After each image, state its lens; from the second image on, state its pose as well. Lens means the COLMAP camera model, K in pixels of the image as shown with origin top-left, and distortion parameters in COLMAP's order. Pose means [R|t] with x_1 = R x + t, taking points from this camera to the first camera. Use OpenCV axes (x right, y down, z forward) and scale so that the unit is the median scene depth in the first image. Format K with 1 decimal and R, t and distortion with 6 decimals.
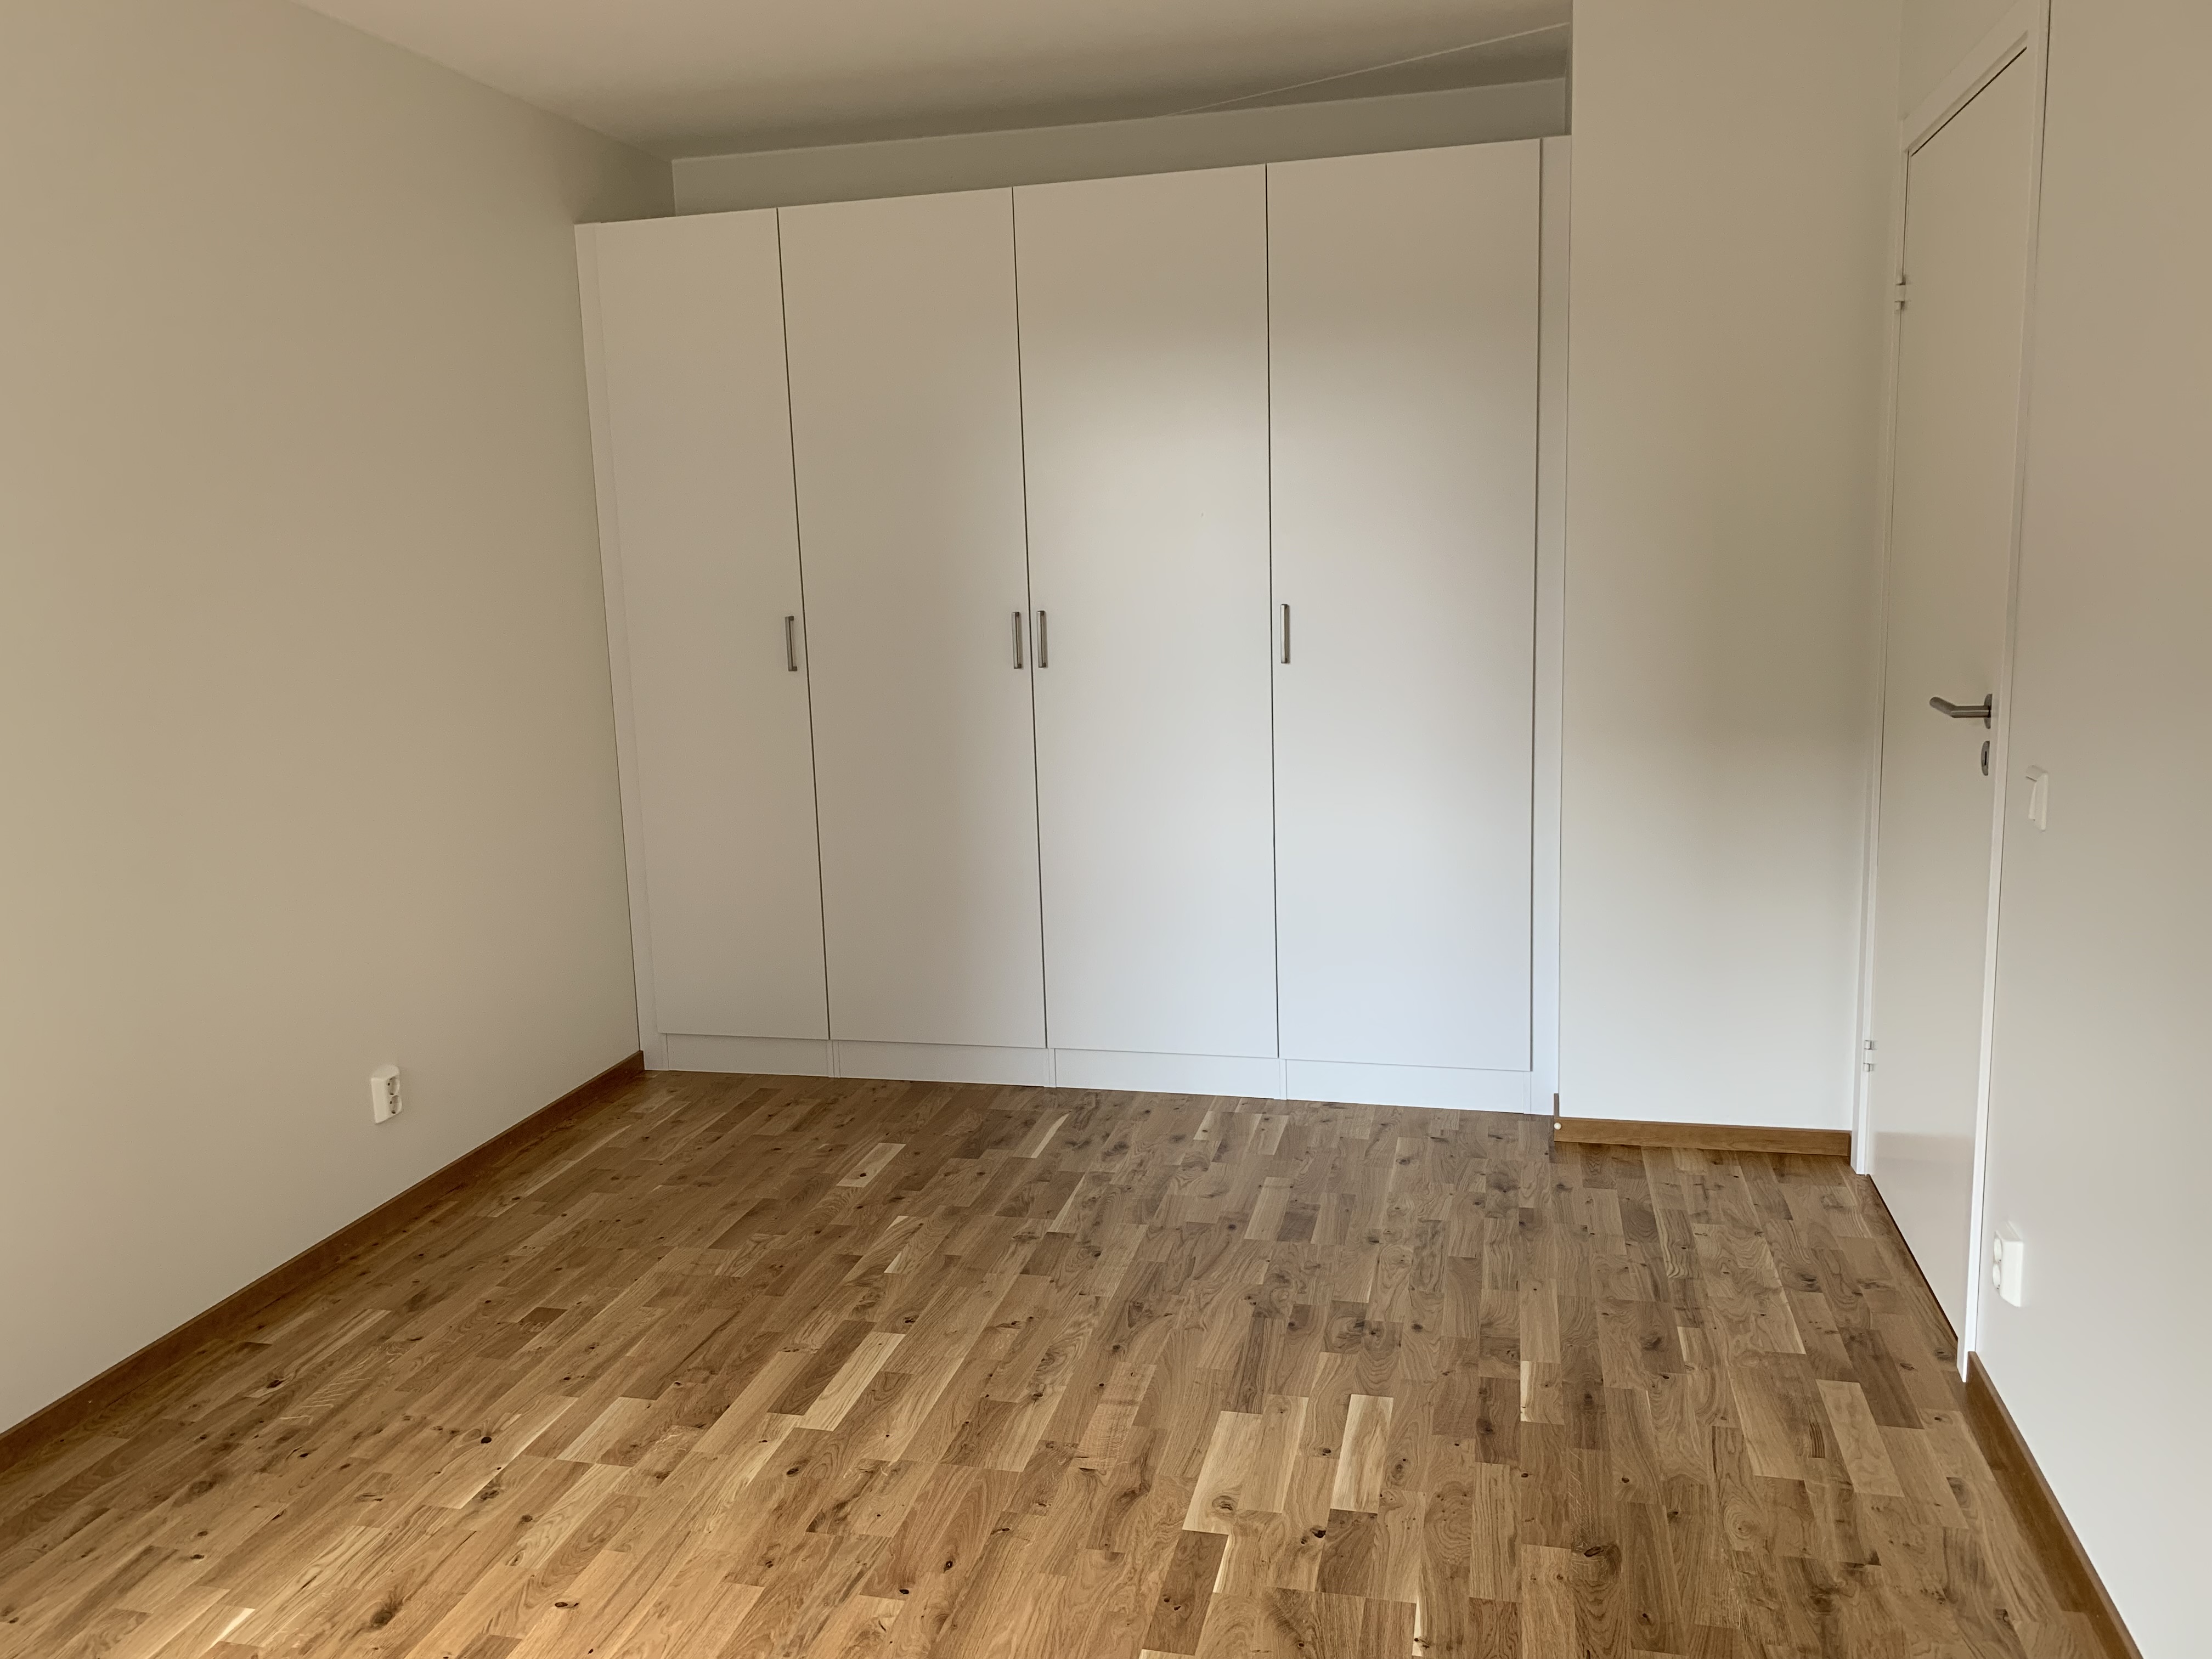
lens RADIAL K [[1677.5, 0, 1106.0], [0, 1677.5, 828.1], [0, 0, 1]] dist [-0.004738, -0.003507]
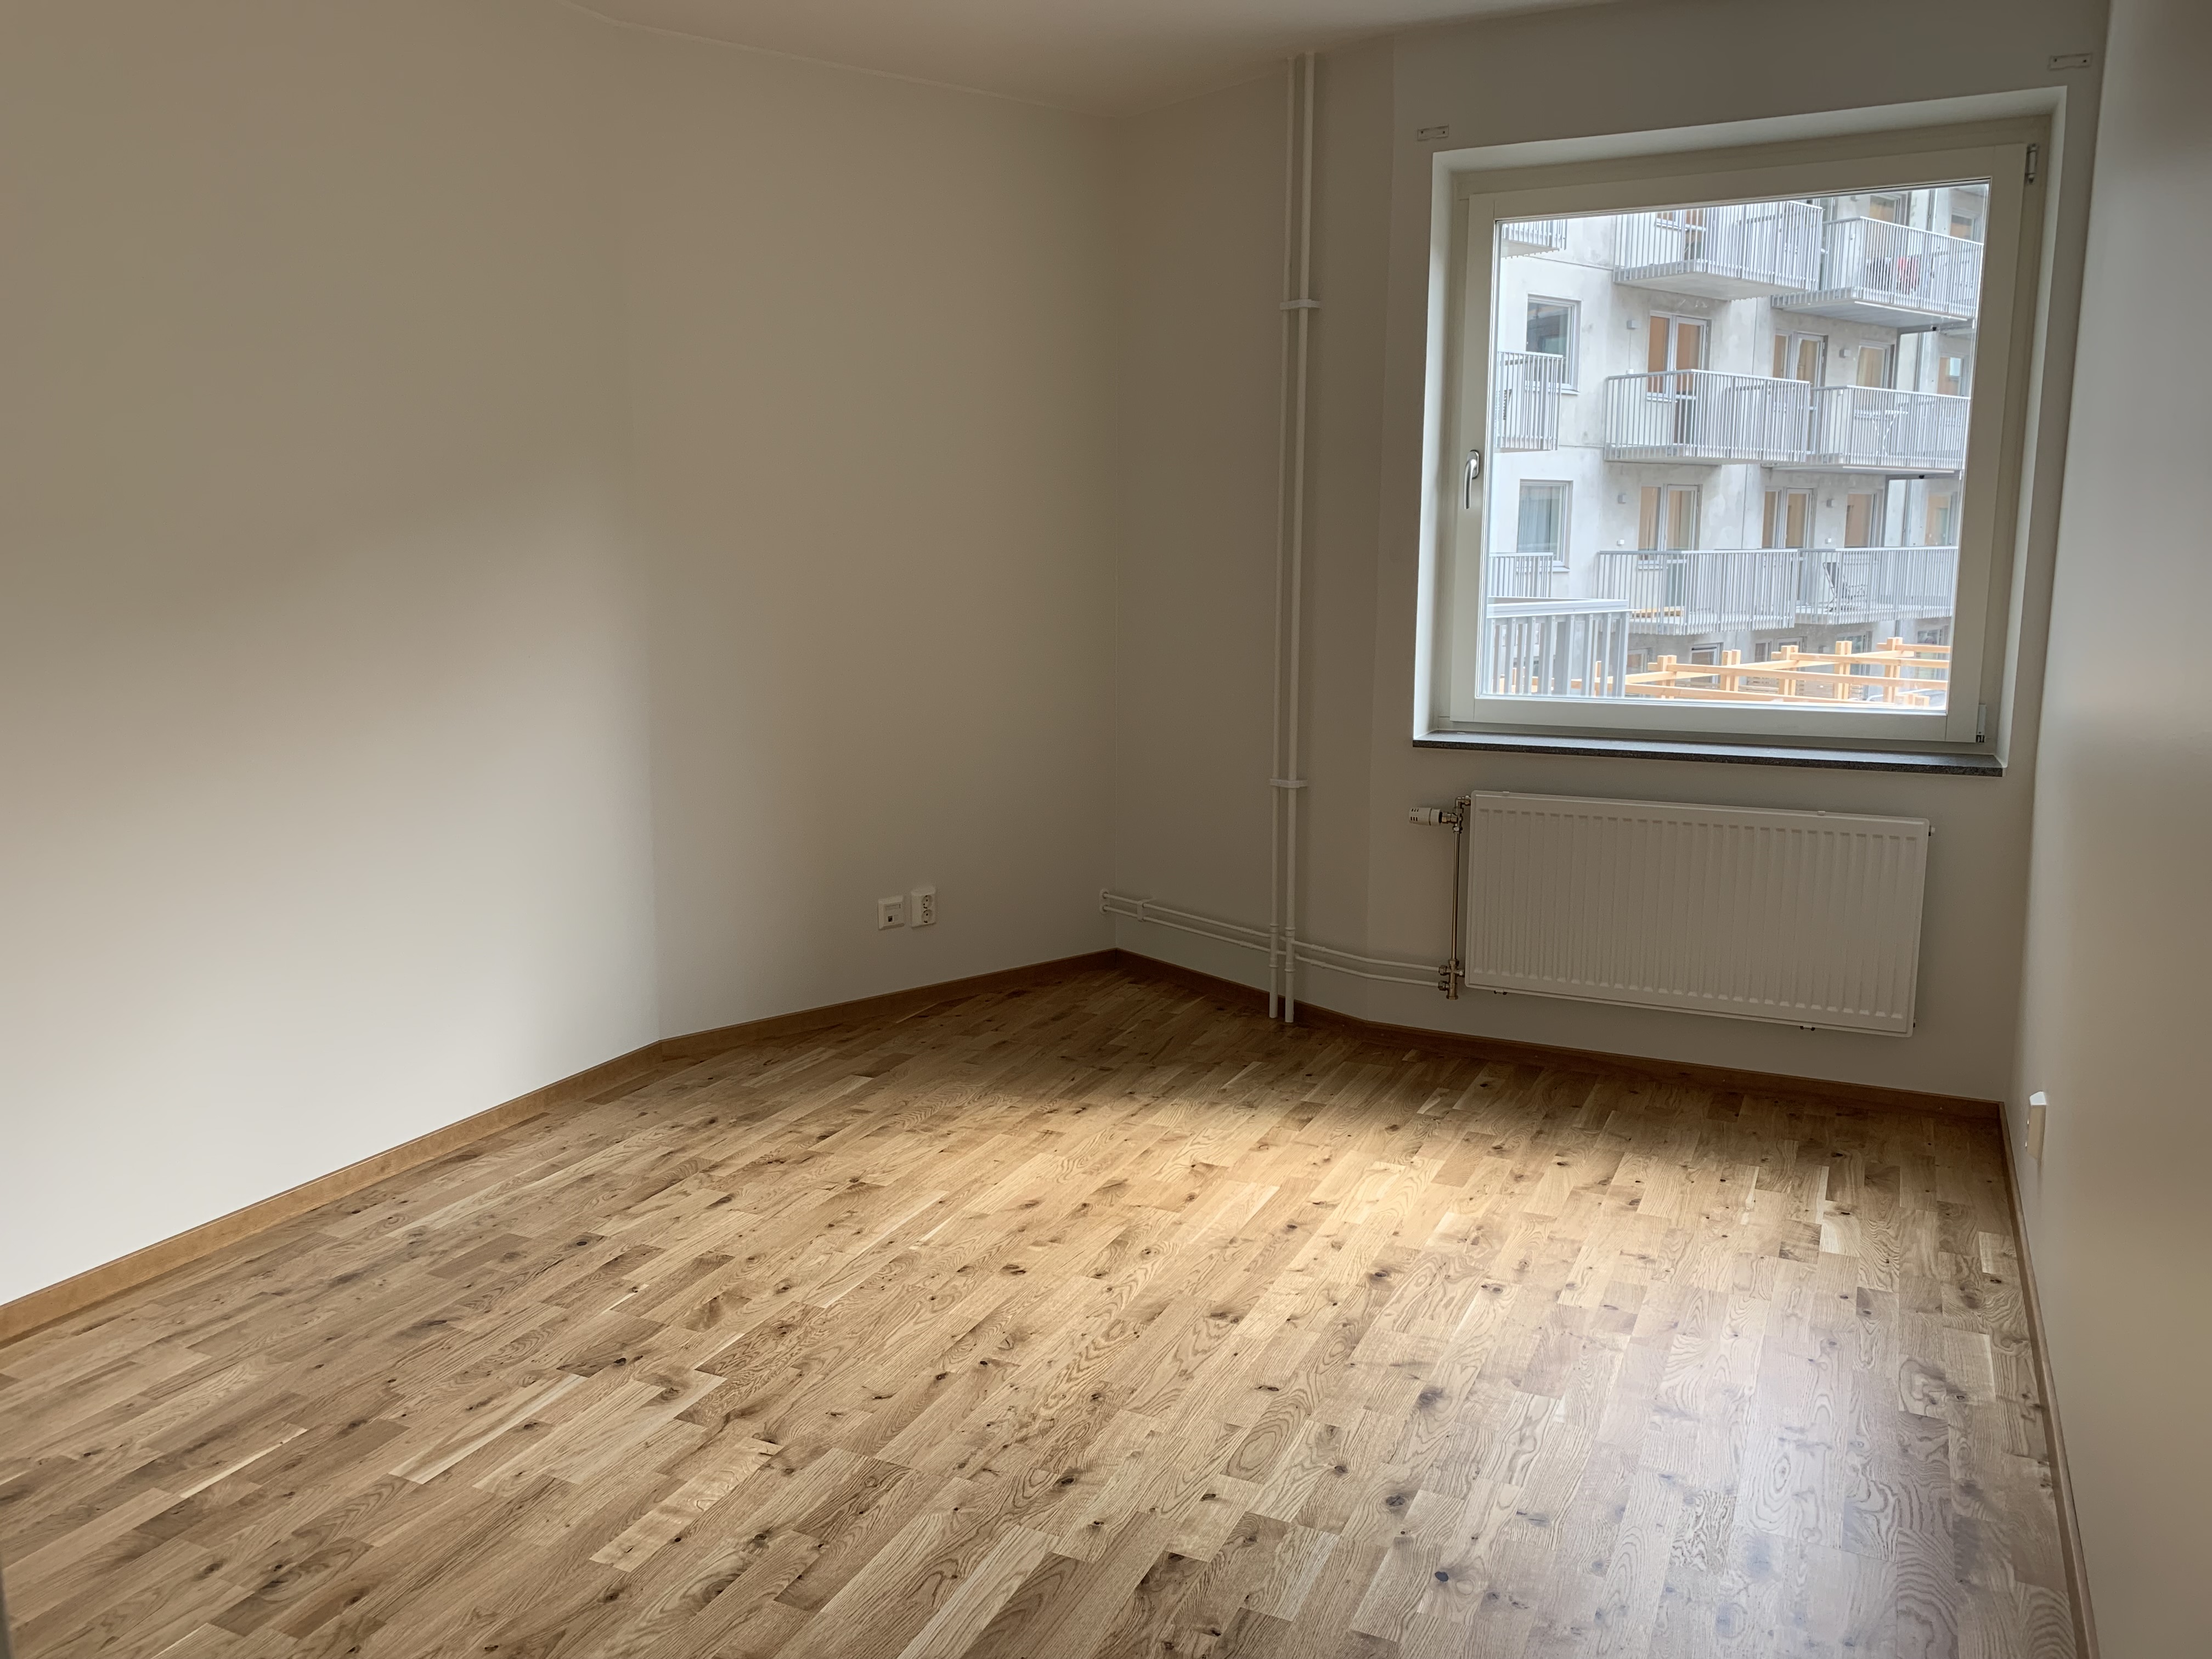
lens RADIAL K [[1677.5, 0, 1105.3], [0, 1677.5, 828.2], [0, 0, 1]] dist [-0.004738, -0.003507]
pose [[-0.979194, 0.001535, 0.202923, -0.378693], [0.068678, 0.943470, 0.324266, -0.236545], [-0.190954, 0.331455, -0.923945, 1.660426]]
